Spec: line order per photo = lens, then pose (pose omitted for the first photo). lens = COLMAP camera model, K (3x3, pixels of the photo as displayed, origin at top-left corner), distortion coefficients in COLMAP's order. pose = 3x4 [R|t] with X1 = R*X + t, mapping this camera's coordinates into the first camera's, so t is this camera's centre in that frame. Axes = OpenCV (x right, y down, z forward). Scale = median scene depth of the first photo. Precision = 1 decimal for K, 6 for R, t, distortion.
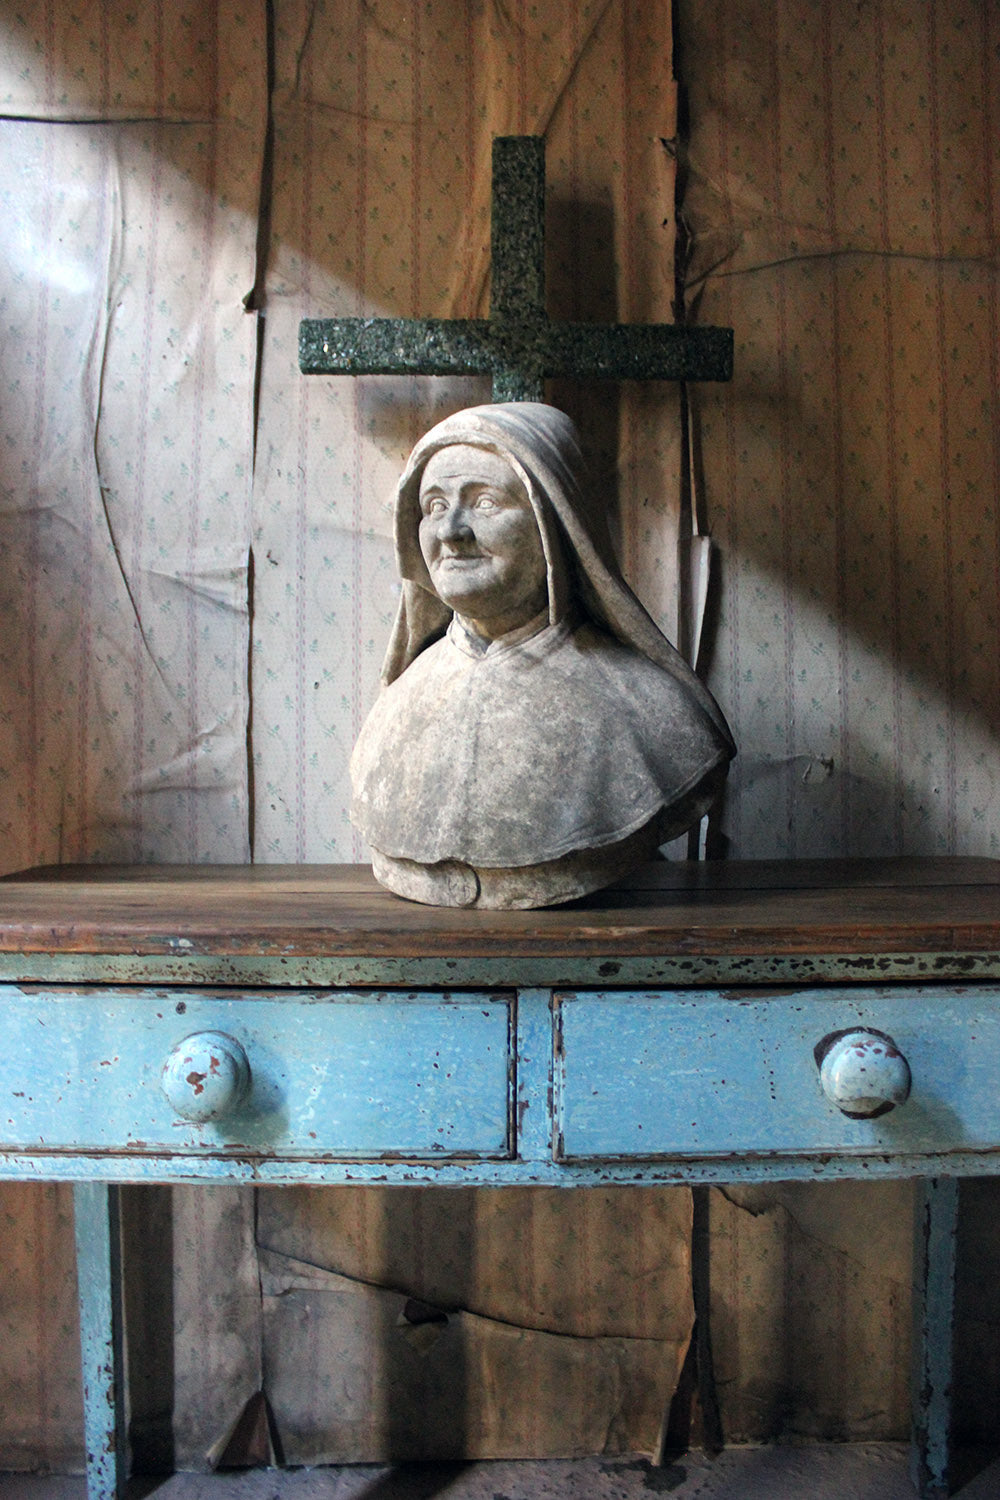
lens RADIAL K [[1298.5, 0, 486.4], [0, 1298.5, 772.0], [0, 0, 1]] dist [-0.158105, 0.141551]
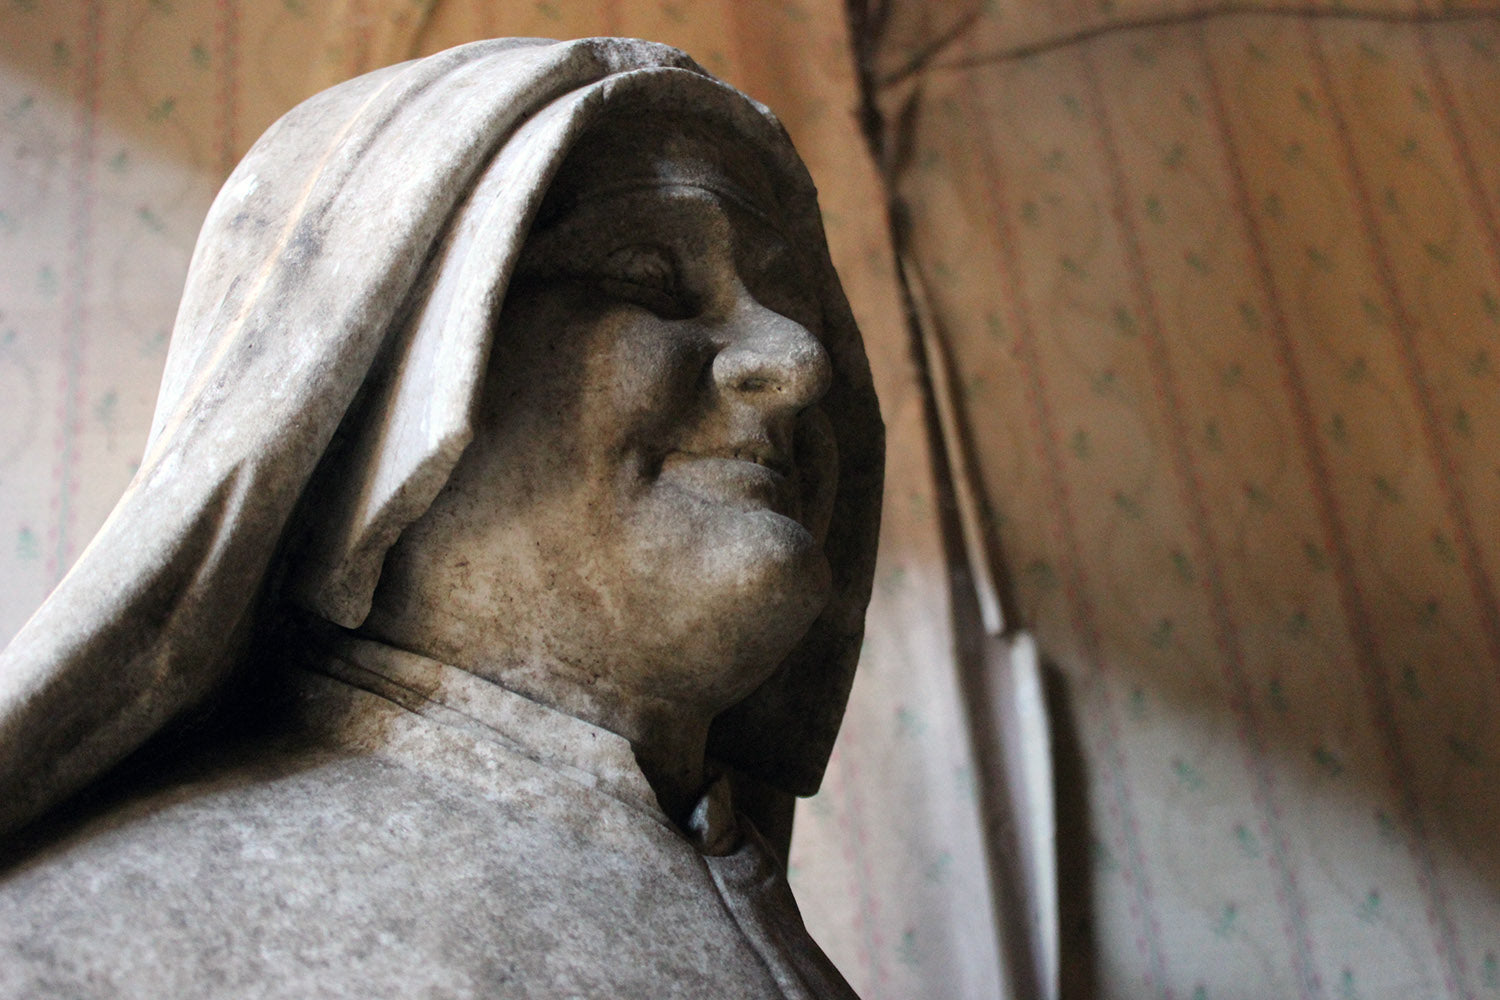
lens RADIAL K [[1896.2, 0, 750.3], [0, 1896.2, 487.8], [0, 0, 1]] dist [-0.053711, 0.000000]
pose [[0.987292, -0.046215, 0.152051, 0.011447], [0.108553, 0.894905, -0.432852, 0.008519], [-0.116067, 0.443856, 0.888549, 0.504700]]
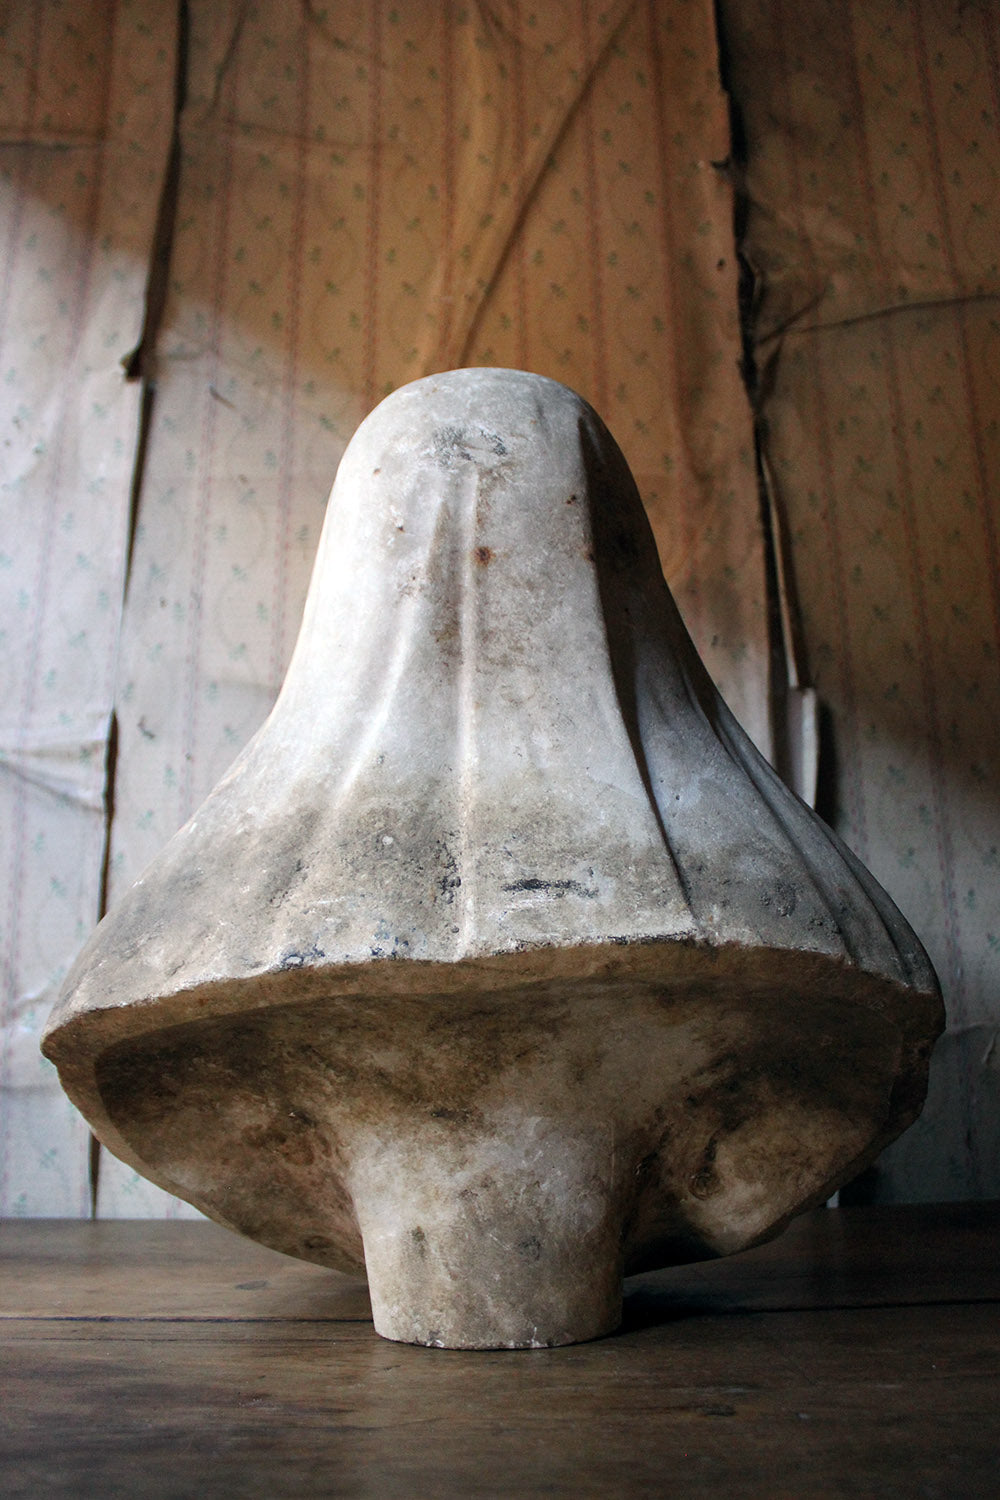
lens RADIAL K [[1228.7, 0, 490.9], [0, 1228.7, 764.2], [0, 0, 1]] dist [-0.152827, 0.112714]
pose [[0.999931, -0.010702, -0.004754, 0.011119], [0.009375, 0.974862, -0.222614, -0.009466], [0.007017, 0.222554, 0.974895, 0.406304]]
